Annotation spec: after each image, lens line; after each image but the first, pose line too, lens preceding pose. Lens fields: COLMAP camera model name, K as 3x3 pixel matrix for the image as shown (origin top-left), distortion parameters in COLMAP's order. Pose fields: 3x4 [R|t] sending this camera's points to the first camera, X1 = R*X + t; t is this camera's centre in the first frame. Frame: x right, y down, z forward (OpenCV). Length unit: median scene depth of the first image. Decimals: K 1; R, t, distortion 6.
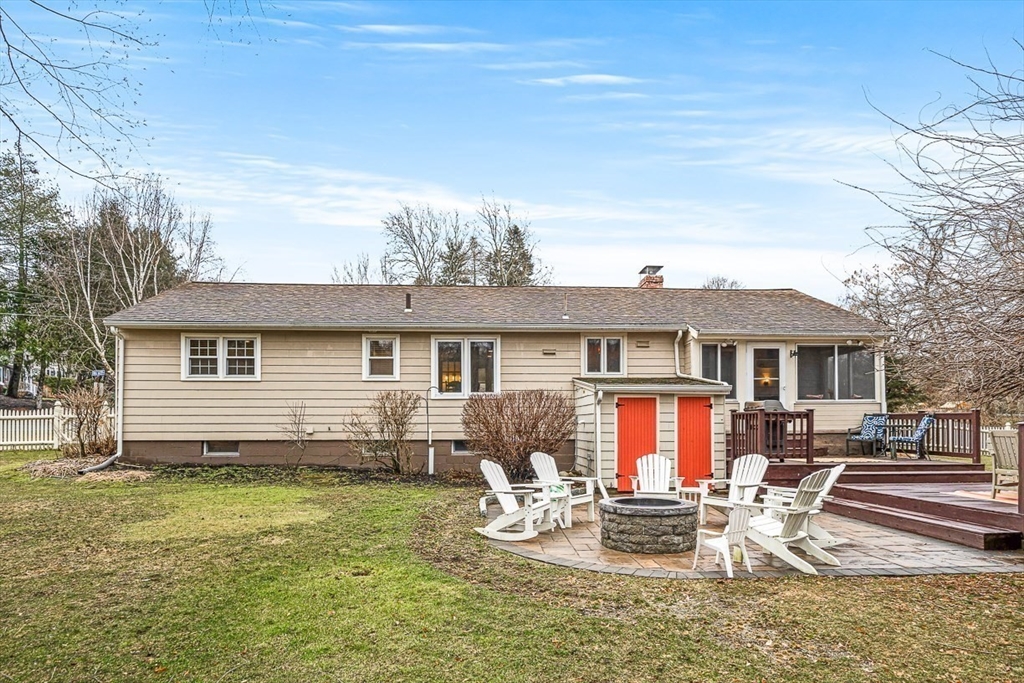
lens RADIAL K [[587.0, 0, 507.0], [0, 587.0, 343.9], [0, 0, 1]] dist [0.000896, -0.001393]
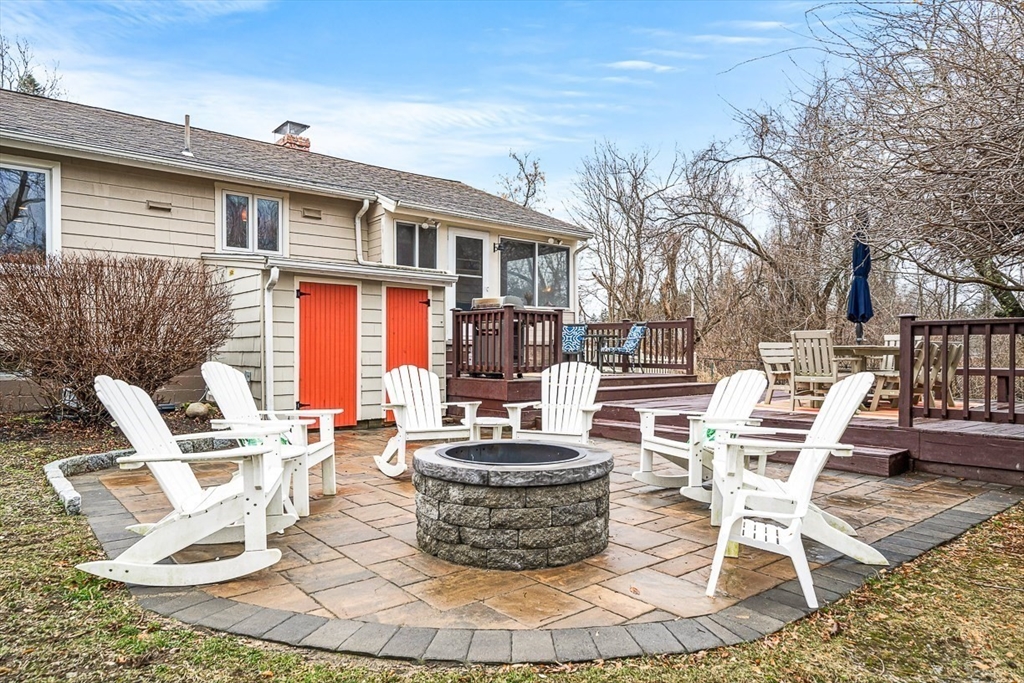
lens RADIAL K [[669.3, 0, 512.0], [0, 669.3, 341.5], [0, 0, 1]] dist [-0.001853, -0.000567]
pose [[0.808455, 0.011529, 0.588445, -0.045278], [-0.087017, 0.991162, 0.100132, 0.064552], [-0.582090, -0.132157, 0.802313, 0.297268]]
